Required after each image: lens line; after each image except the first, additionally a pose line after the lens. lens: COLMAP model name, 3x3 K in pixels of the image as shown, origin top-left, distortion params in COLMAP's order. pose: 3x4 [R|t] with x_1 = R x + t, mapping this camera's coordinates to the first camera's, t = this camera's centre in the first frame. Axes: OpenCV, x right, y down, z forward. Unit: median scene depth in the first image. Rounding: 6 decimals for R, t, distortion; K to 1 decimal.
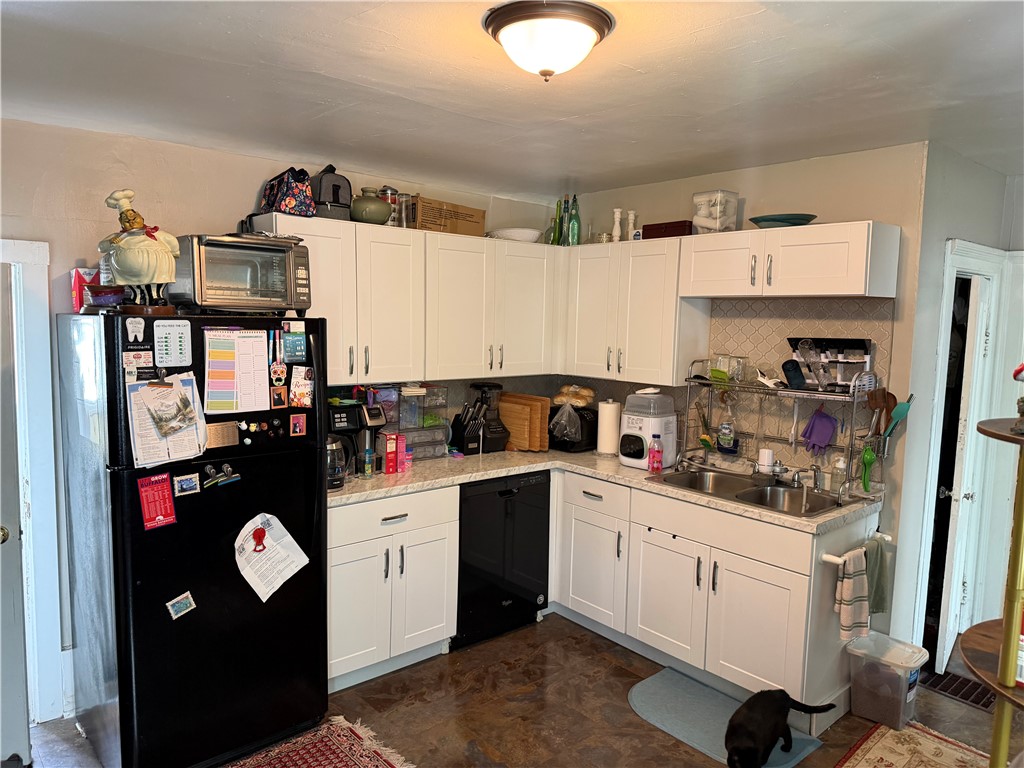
lens RADIAL K [[702.7, 0, 512.0], [0, 702.7, 384.0], [0, 0, 1]] dist [0.006858, -0.000972]
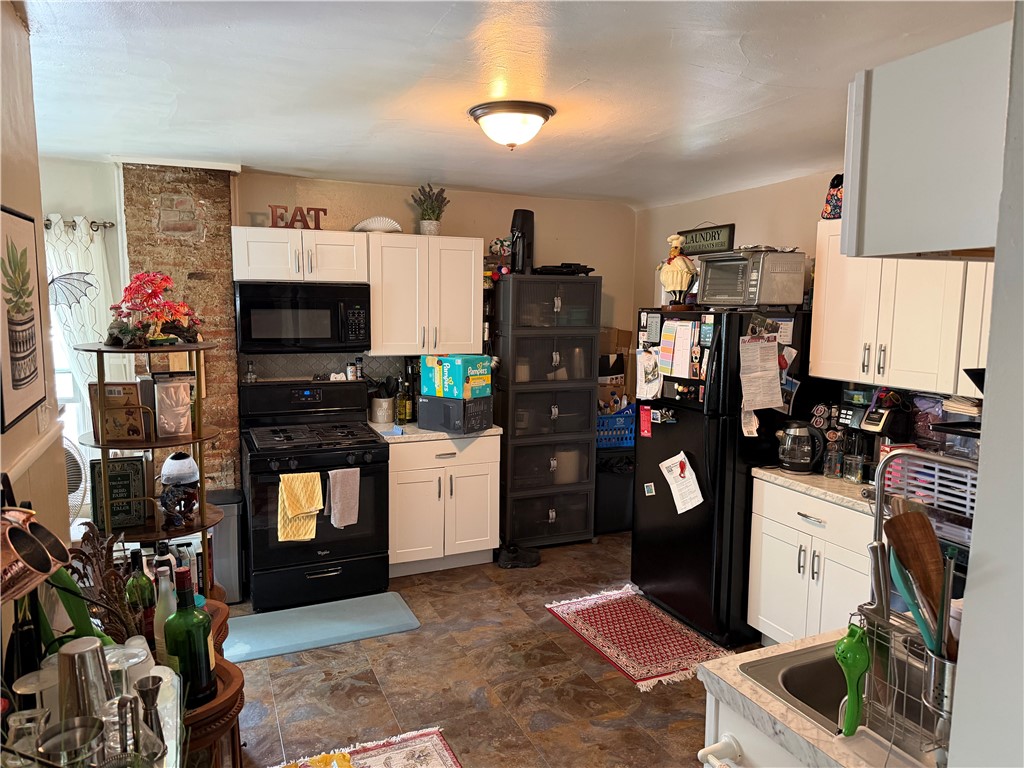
lens RADIAL K [[702.7, 0, 512.0], [0, 702.7, 384.0], [0, 0, 1]] dist [0.006858, -0.000972]
pose [[-0.292997, 0.093196, -0.951560, 1.074426], [-0.101248, 0.986618, 0.127805, -0.094444], [0.950737, 0.133791, -0.279640, 1.055641]]
